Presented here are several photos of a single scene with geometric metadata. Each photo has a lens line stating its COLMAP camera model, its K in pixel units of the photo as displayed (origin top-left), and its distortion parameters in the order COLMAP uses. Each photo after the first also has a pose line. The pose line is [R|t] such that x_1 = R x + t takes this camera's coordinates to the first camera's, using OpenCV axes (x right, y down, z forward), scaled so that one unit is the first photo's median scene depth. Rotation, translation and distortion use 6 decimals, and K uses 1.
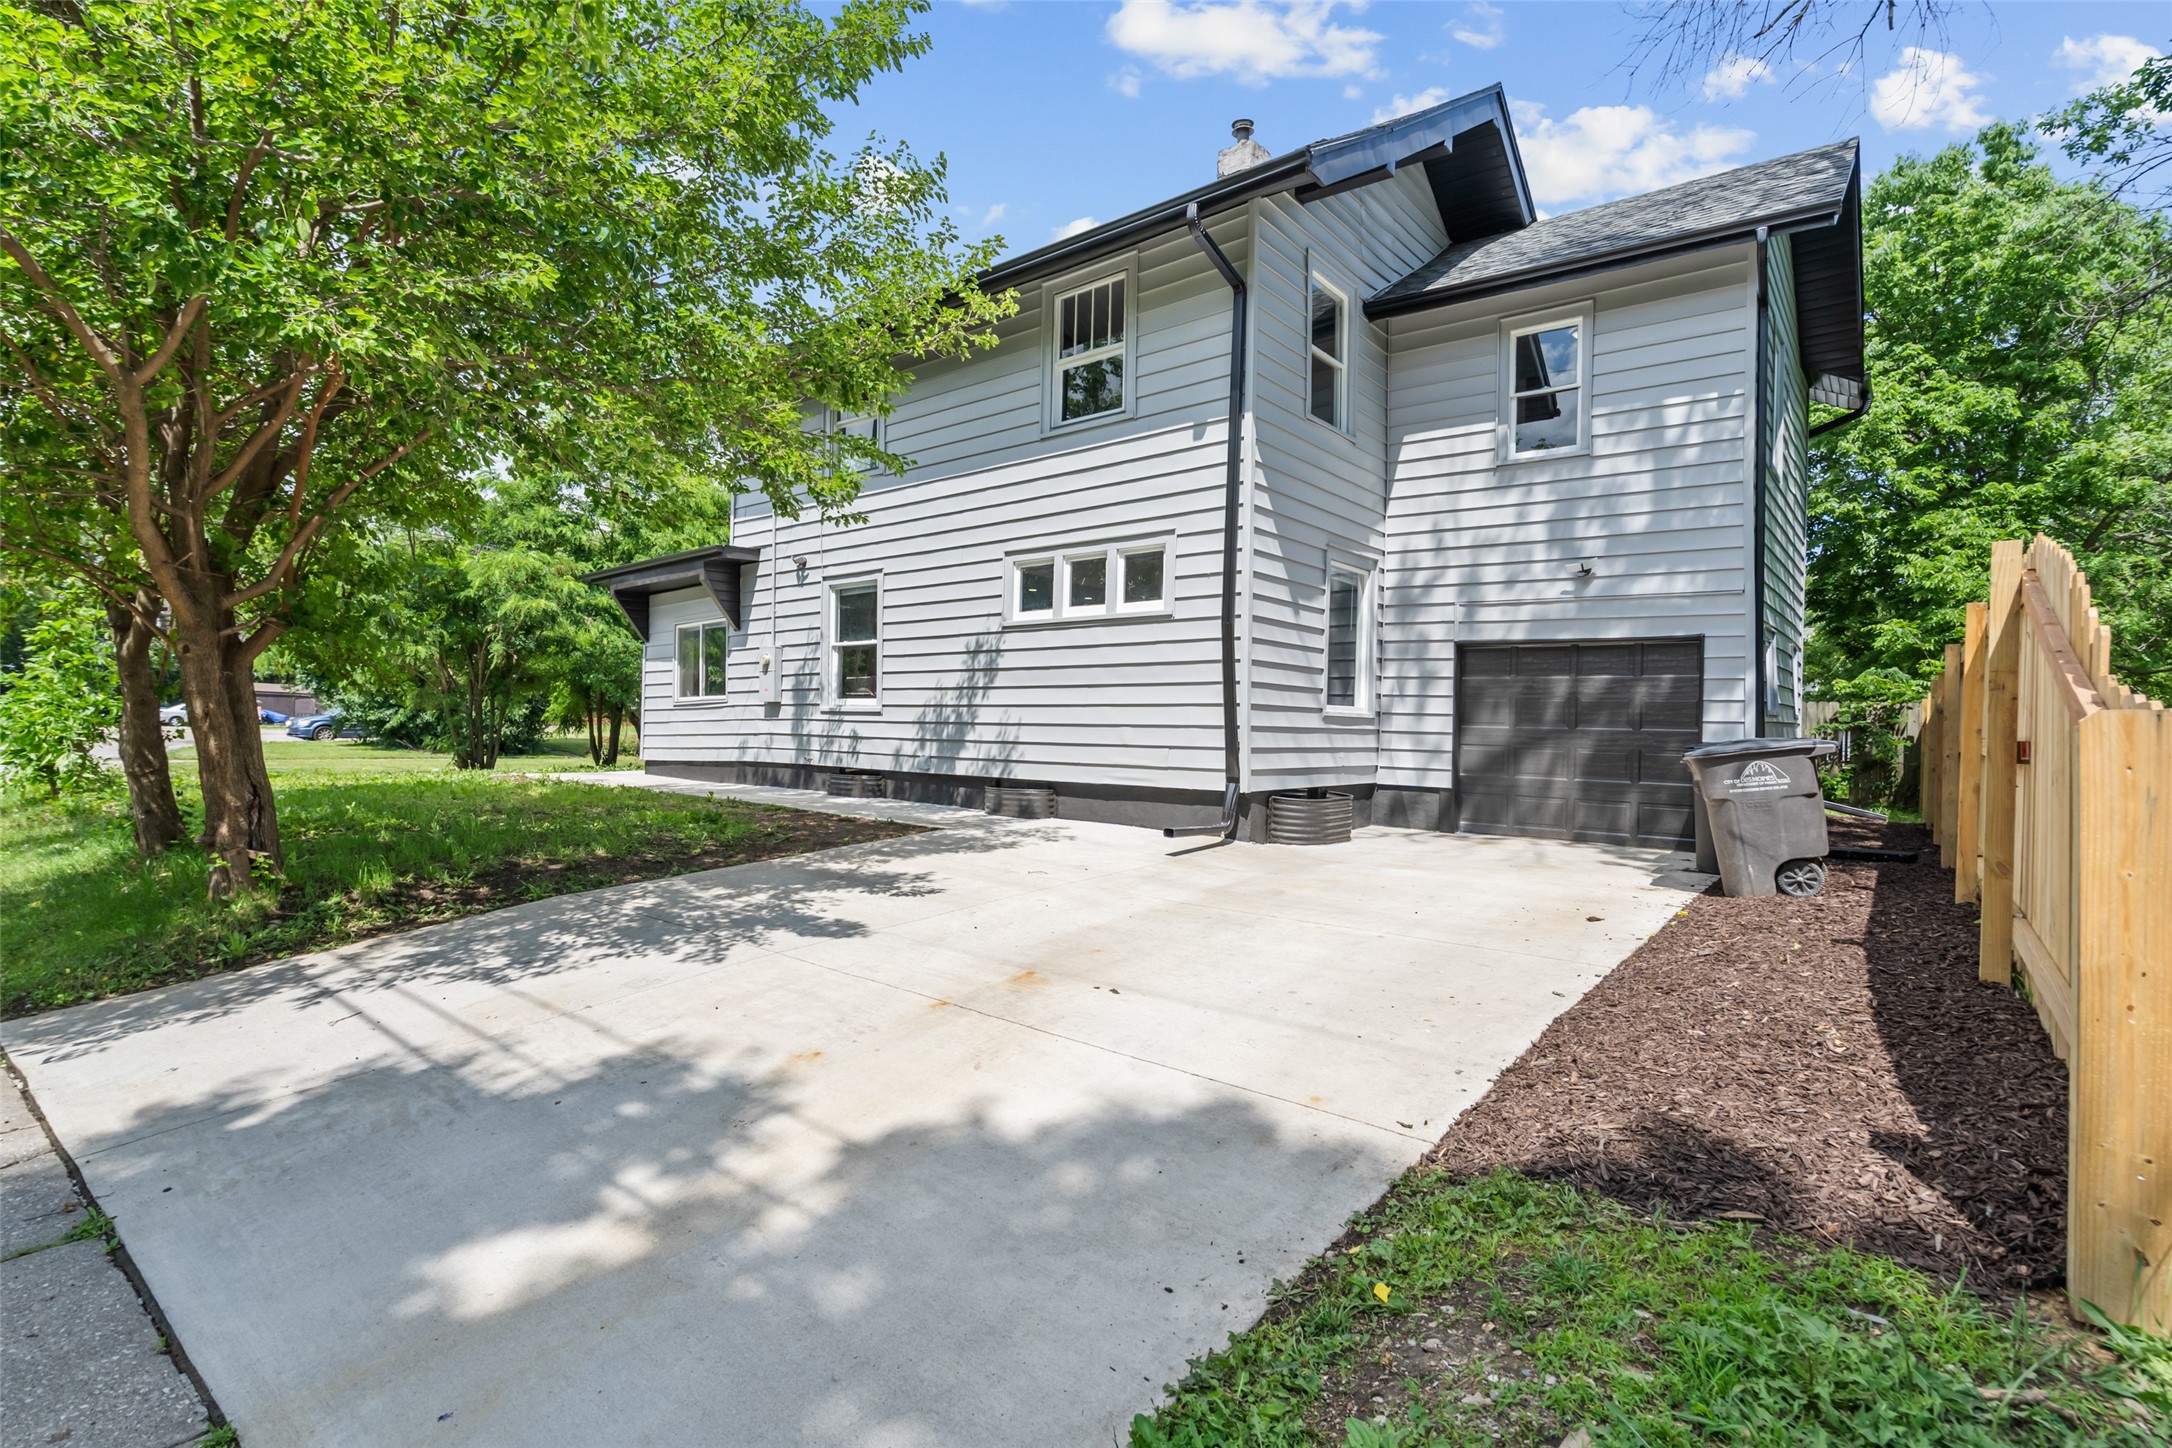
lens RADIAL K [[1007.3, 0, 1075.6], [0, 1007.3, 753.0], [0, 0, 1]] dist [-0.006979, 0.003782]
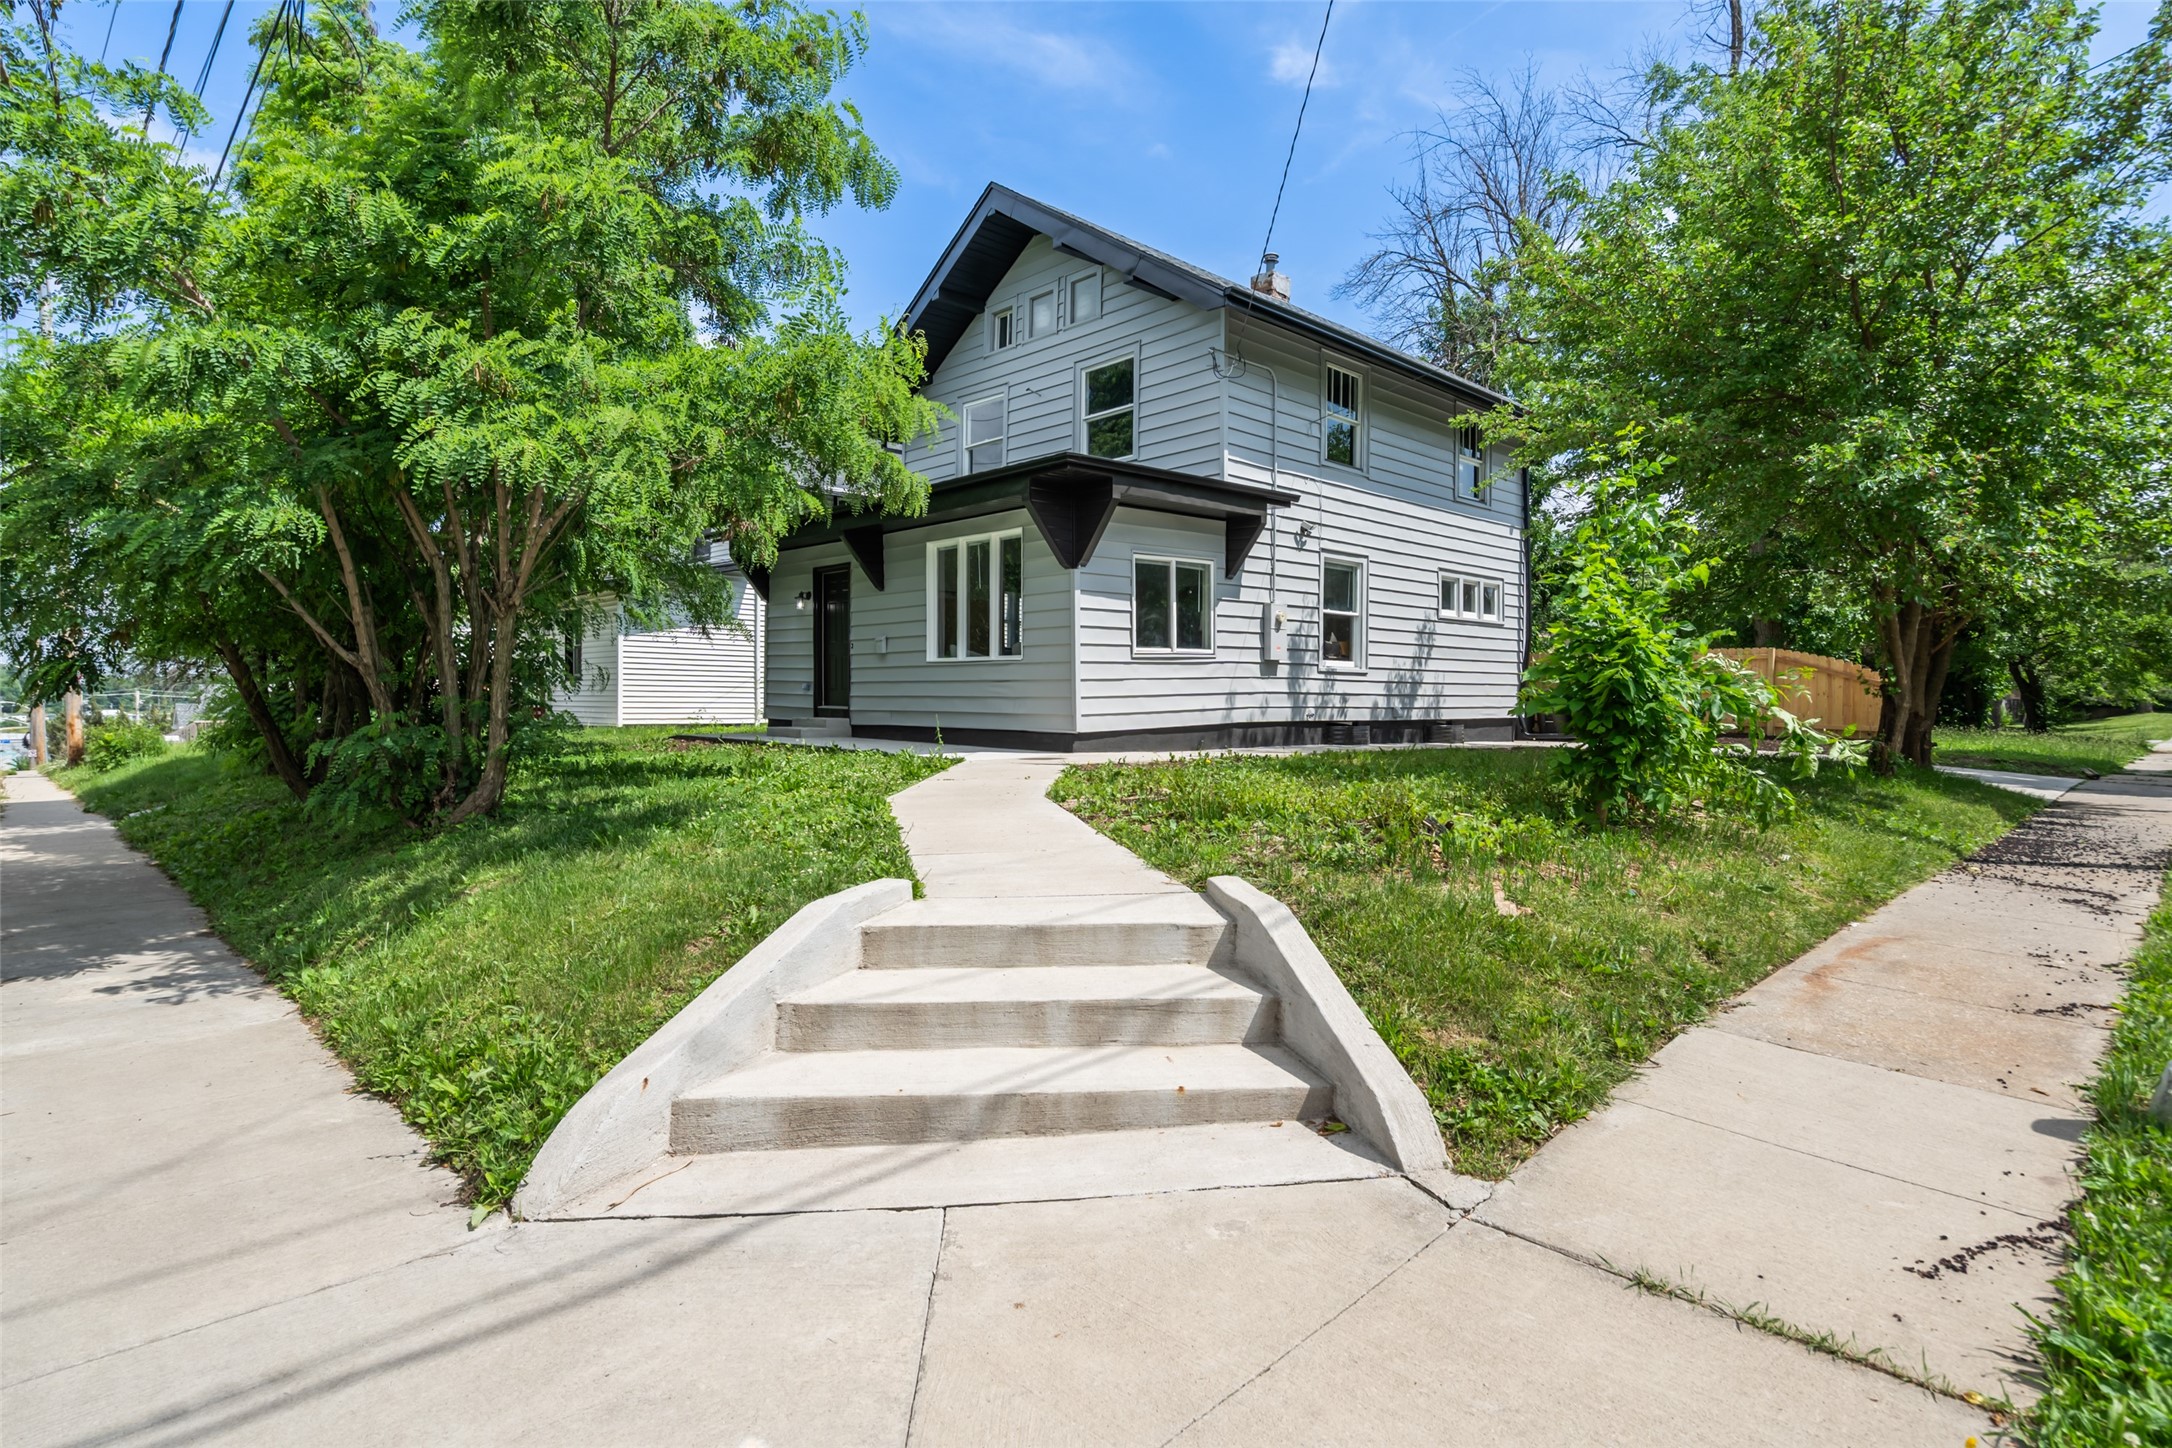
lens RADIAL K [[1095.7, 0, 1082.4], [0, 1095.7, 719.4], [0, 0, 1]] dist [0.015923, -0.000714]
pose [[0.107967, -0.034124, 0.993569, -1.802005], [0.024872, 0.999191, 0.031614, -0.040749], [-0.993843, 0.021299, 0.108728, 1.389645]]
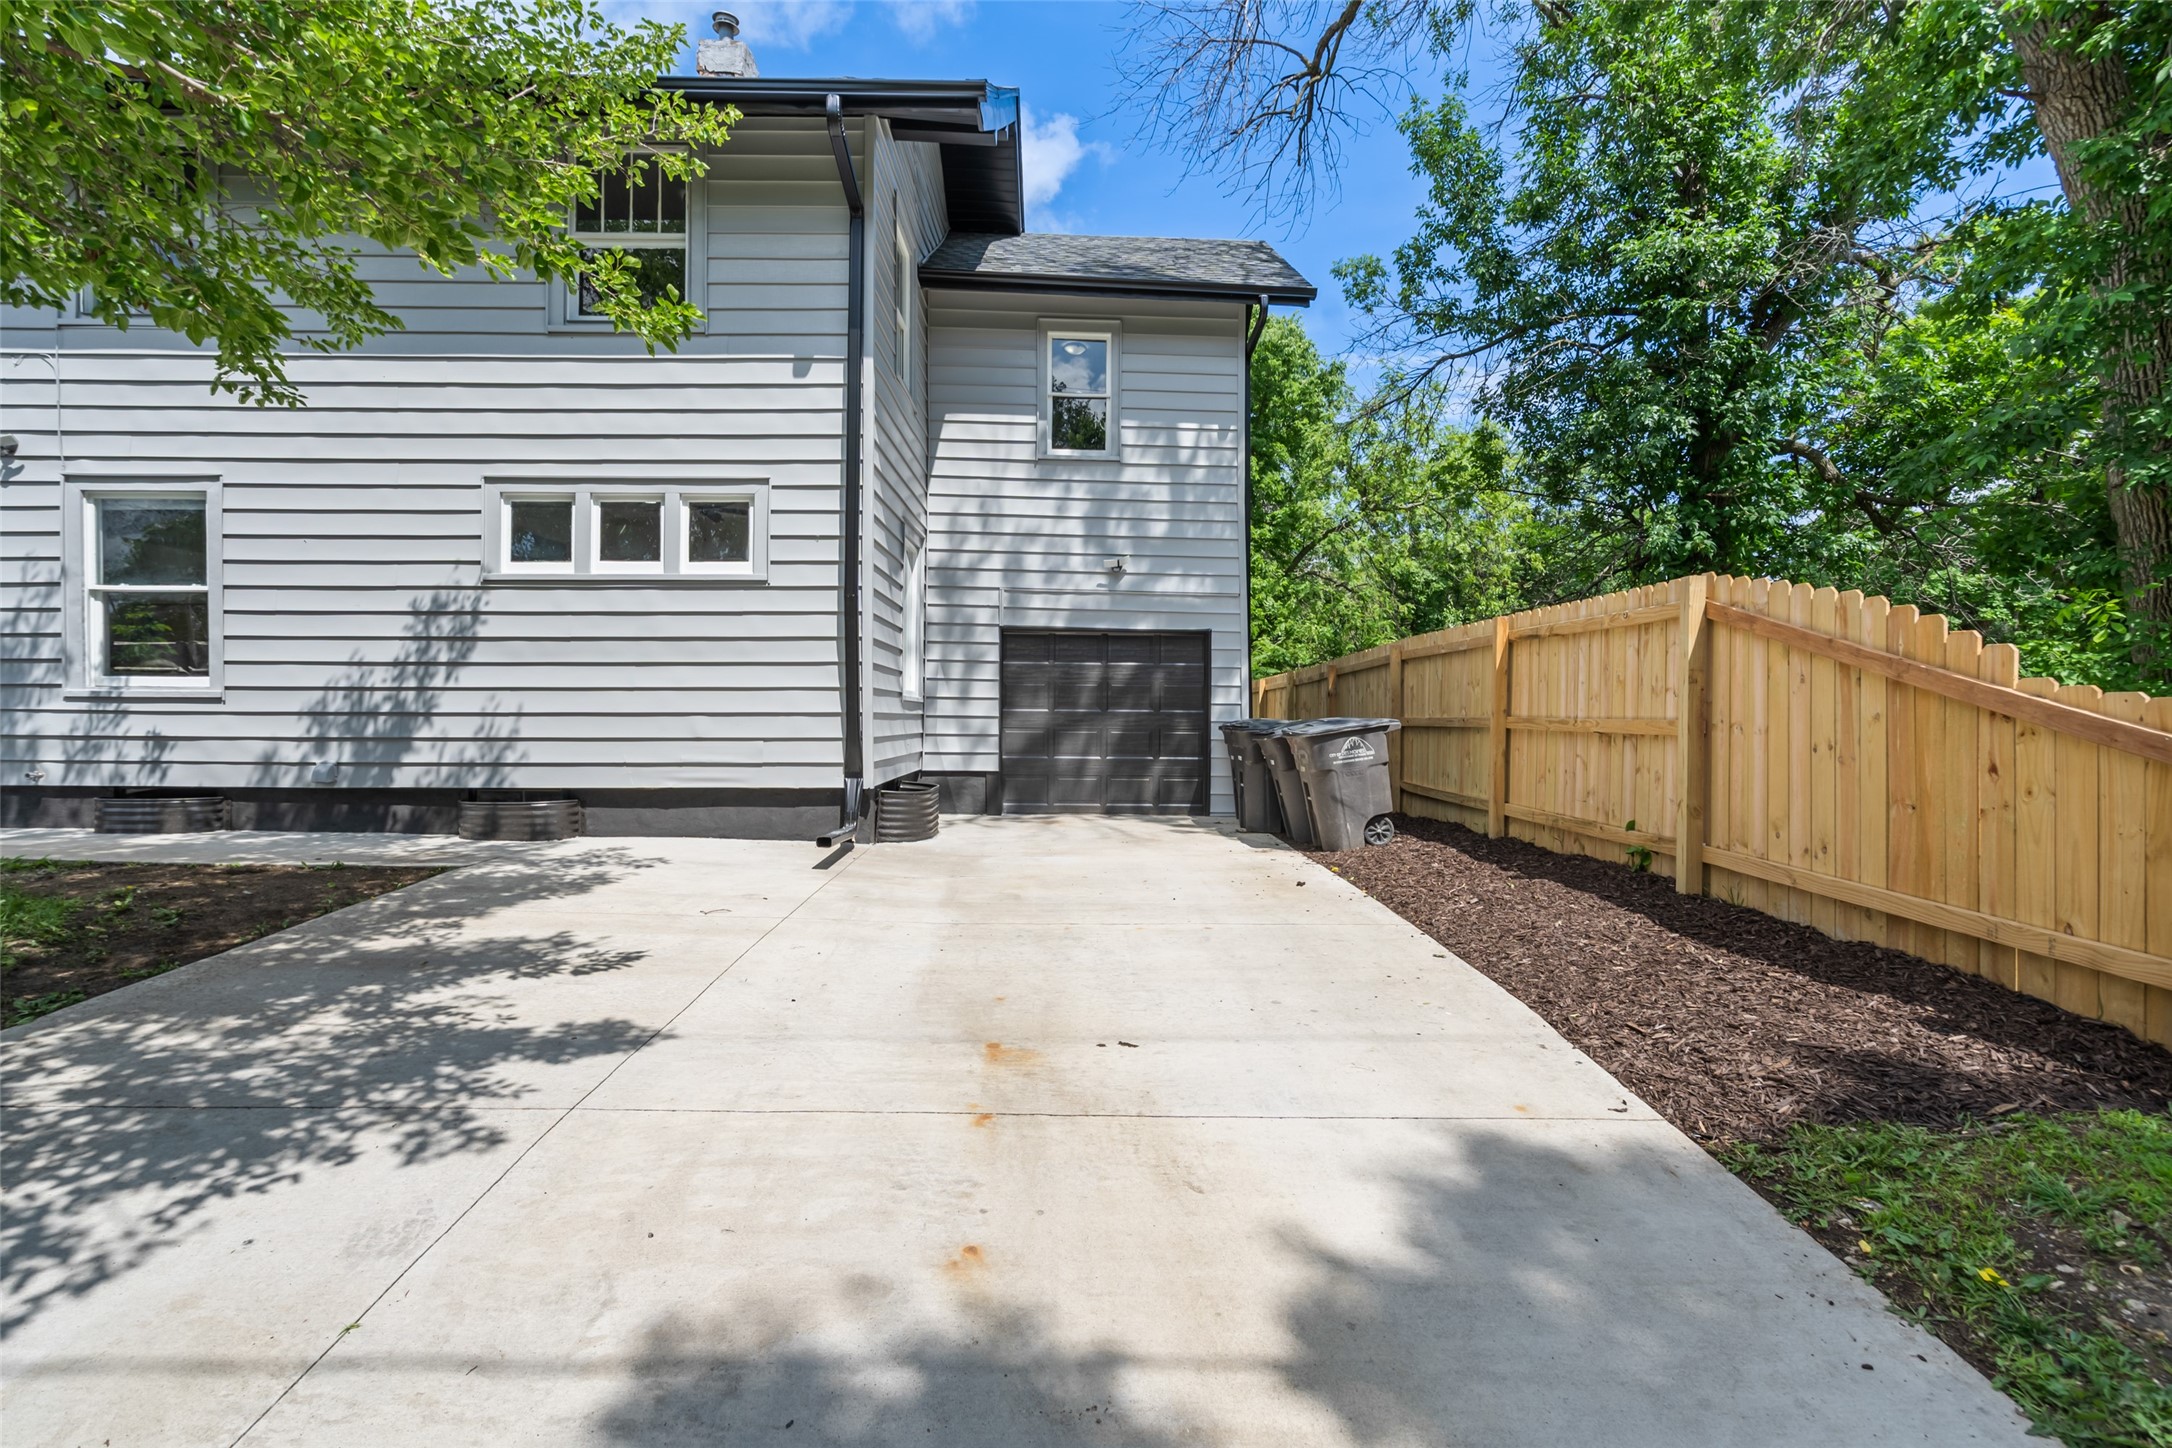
lens RADIAL K [[1007.3, 0, 1090.7], [0, 1007.3, 735.6], [0, 0, 1]] dist [-0.006979, 0.003782]
pose [[0.761343, -0.027954, 0.647747, -0.217393], [0.027436, 0.999564, 0.010889, -0.009571], [-0.647769, 0.009481, 0.761778, 0.172716]]
